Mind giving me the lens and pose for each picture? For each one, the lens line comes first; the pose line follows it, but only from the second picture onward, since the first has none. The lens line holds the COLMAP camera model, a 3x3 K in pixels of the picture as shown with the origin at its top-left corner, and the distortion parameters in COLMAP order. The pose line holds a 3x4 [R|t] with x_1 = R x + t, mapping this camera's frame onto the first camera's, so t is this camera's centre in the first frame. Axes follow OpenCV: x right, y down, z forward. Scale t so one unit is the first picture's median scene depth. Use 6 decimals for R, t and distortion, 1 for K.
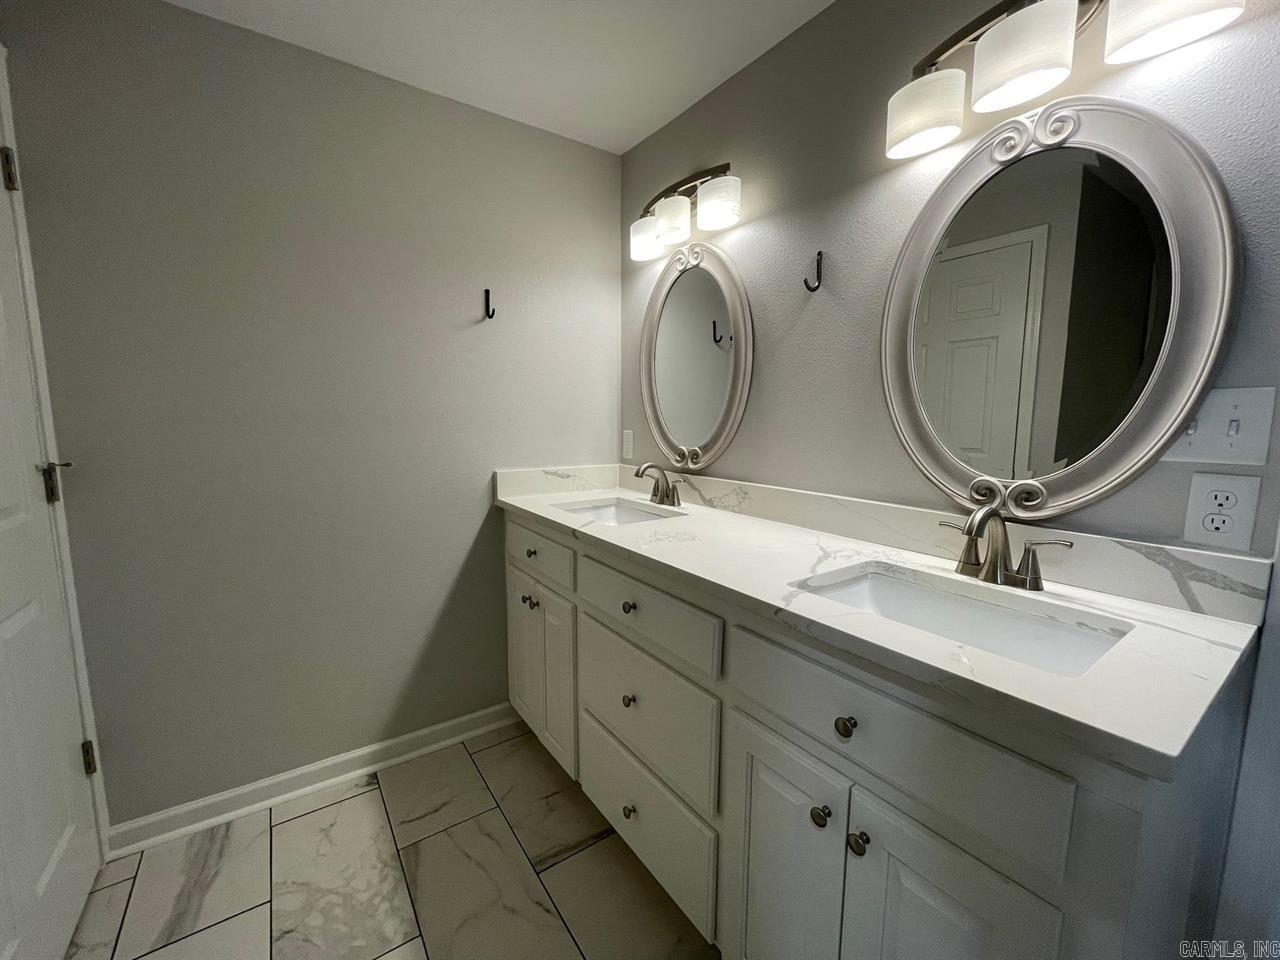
lens RADIAL K [[522.0, 0, 636.9], [0, 522.0, 485.0], [0, 0, 1]] dist [0.001116, 0.001338]
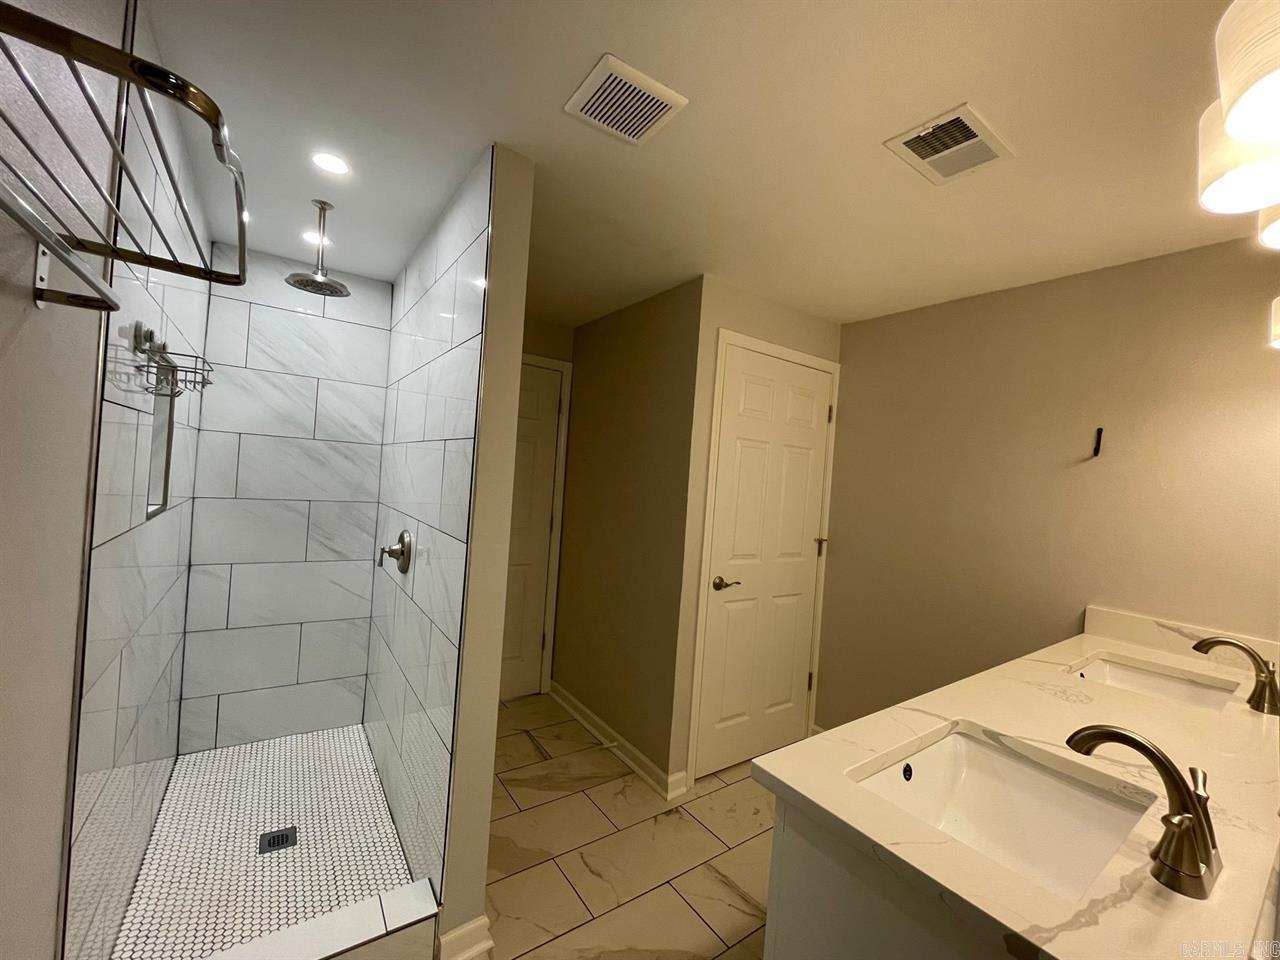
lens RADIAL K [[522.0, 0, 639.5], [0, 522.0, 477.5], [0, 0, 1]] dist [0.001116, 0.001338]
pose [[0.023734, 0.002769, -0.999714, 1.048733], [-0.210301, 0.977634, -0.002285, -0.124399], [0.977349, 0.210295, 0.023785, 0.149311]]
